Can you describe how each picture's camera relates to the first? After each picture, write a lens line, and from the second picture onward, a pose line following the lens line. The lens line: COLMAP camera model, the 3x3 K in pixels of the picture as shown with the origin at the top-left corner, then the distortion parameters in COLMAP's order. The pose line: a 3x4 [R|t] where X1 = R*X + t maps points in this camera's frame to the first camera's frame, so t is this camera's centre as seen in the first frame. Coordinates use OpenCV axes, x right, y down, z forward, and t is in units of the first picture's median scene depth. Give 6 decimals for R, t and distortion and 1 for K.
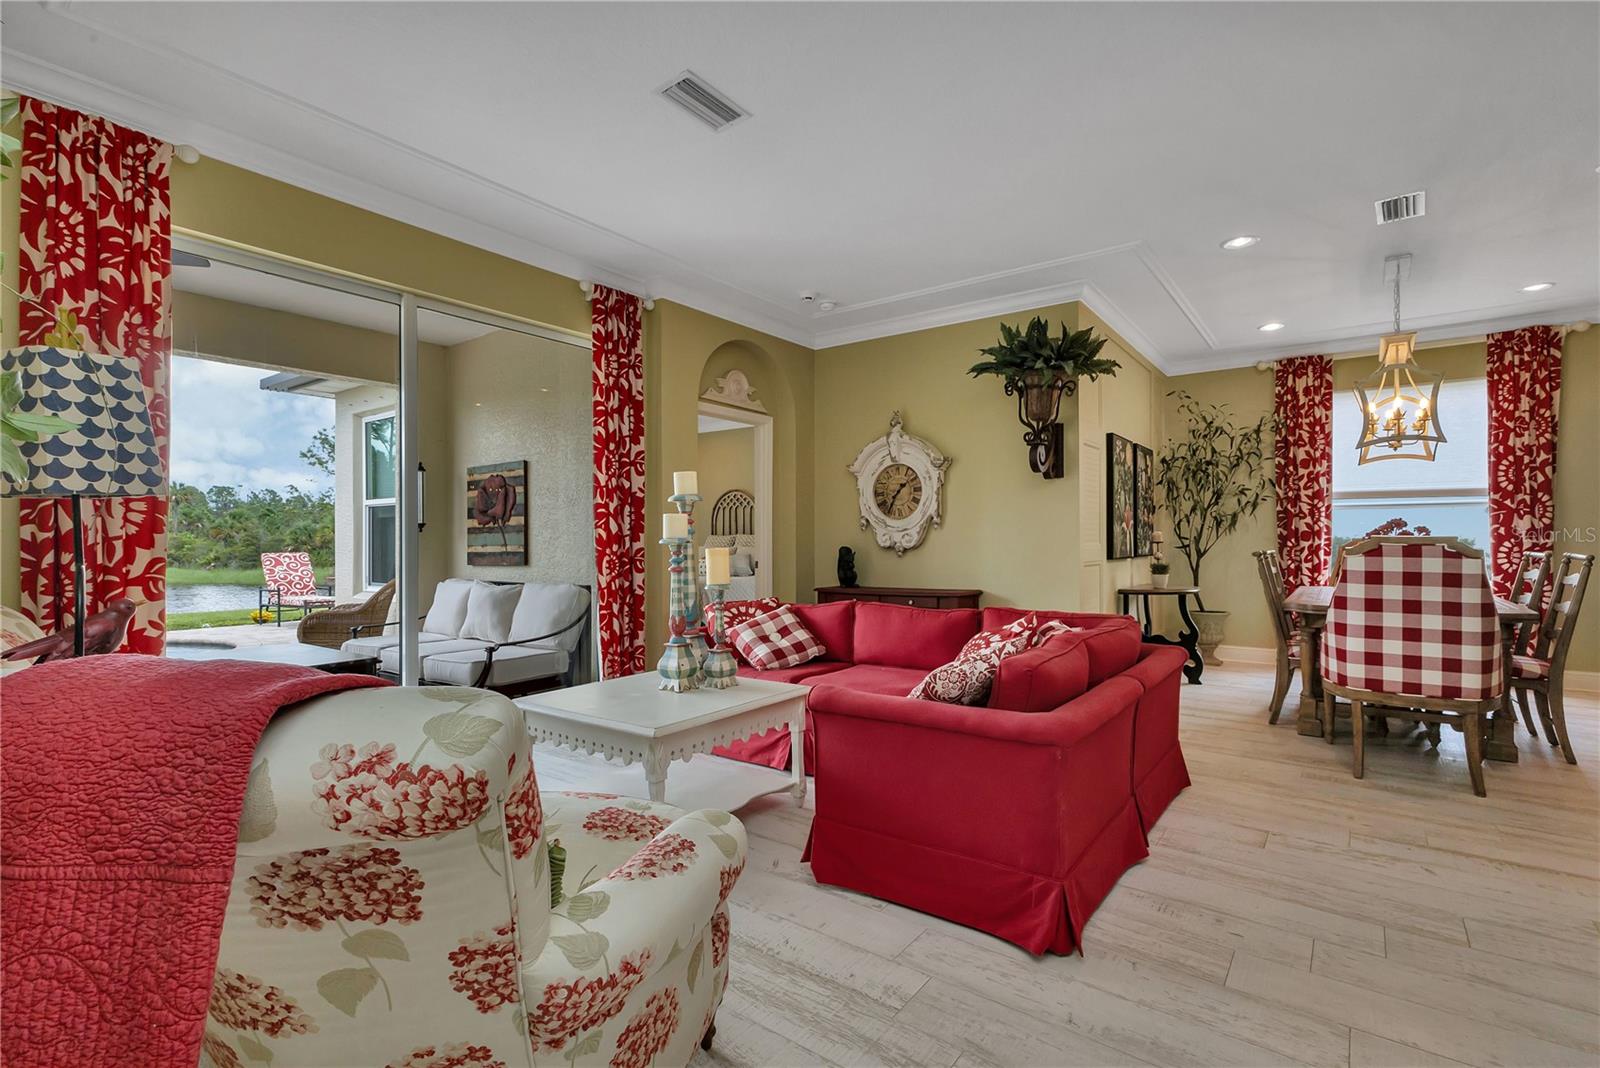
lens RADIAL K [[671.0, 0, 795.0], [0, 671.0, 535.3], [0, 0, 1]] dist [-0.003689, -0.000726]
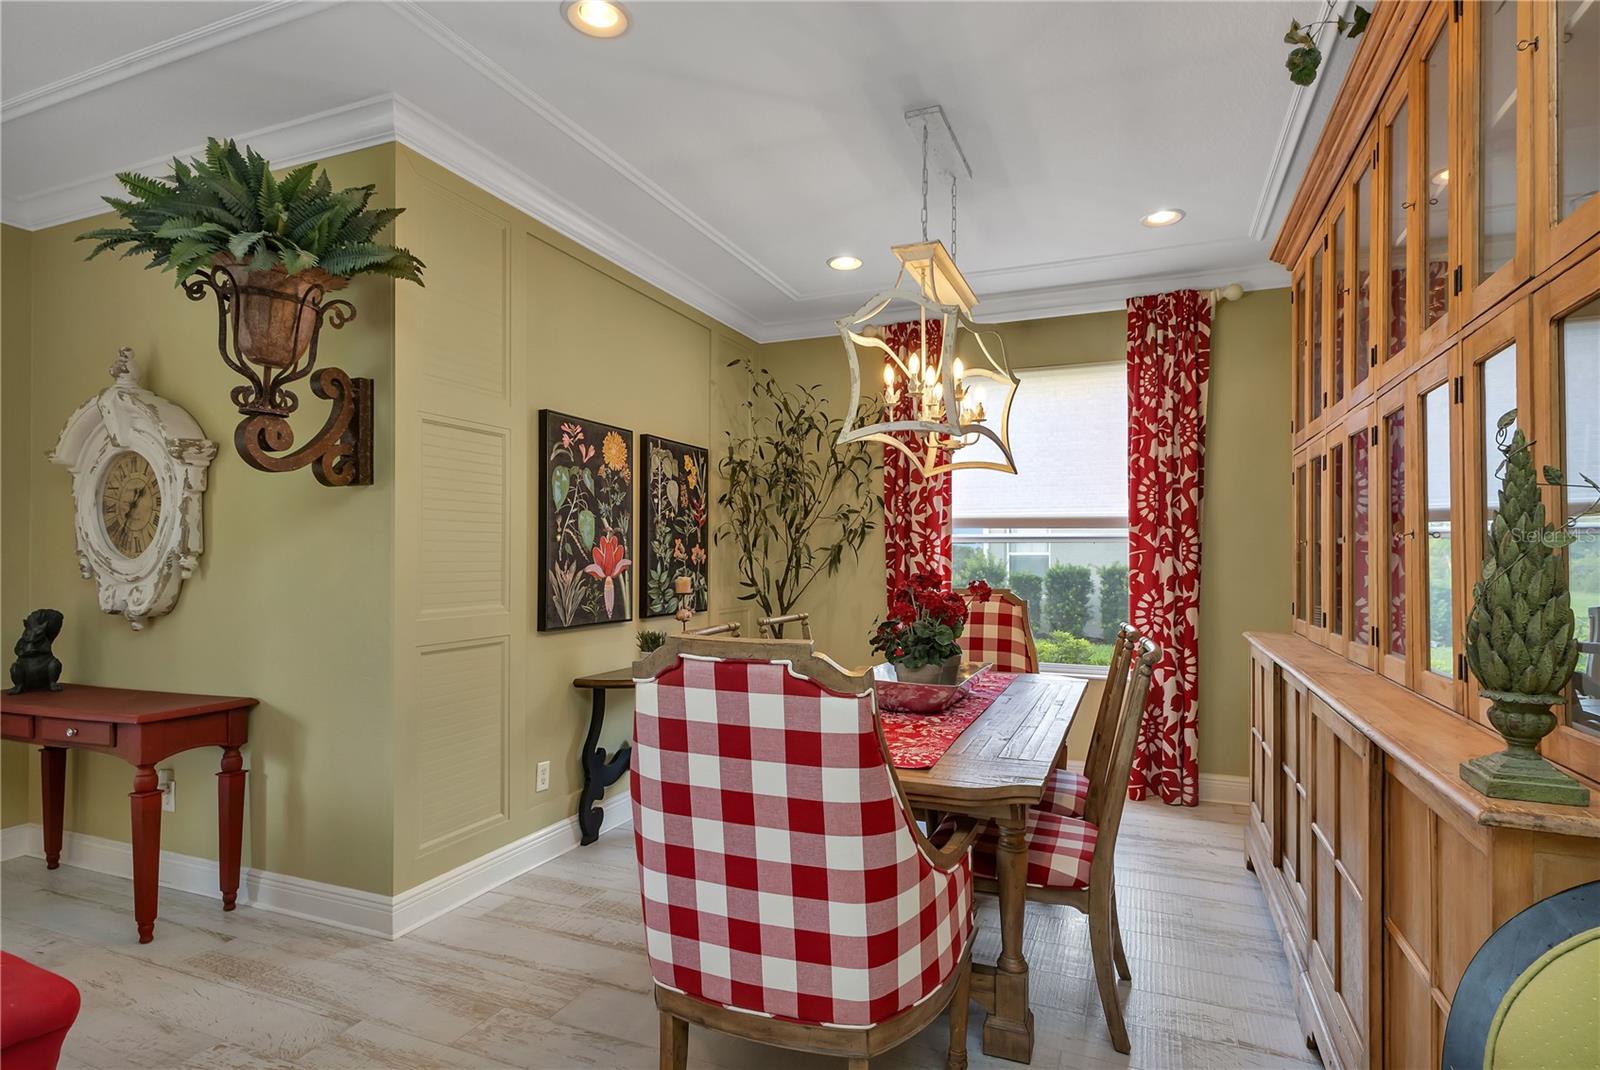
lens RADIAL K [[732.7, 0, 800.6], [0, 732.7, 547.1], [0, 0, 1]] dist [0.006801, 0.000234]
pose [[0.970600, 0.007479, 0.240582, 0.524254], [-0.006434, 0.999966, -0.005128, -0.033260], [-0.240613, 0.003429, 0.970615, 0.335545]]
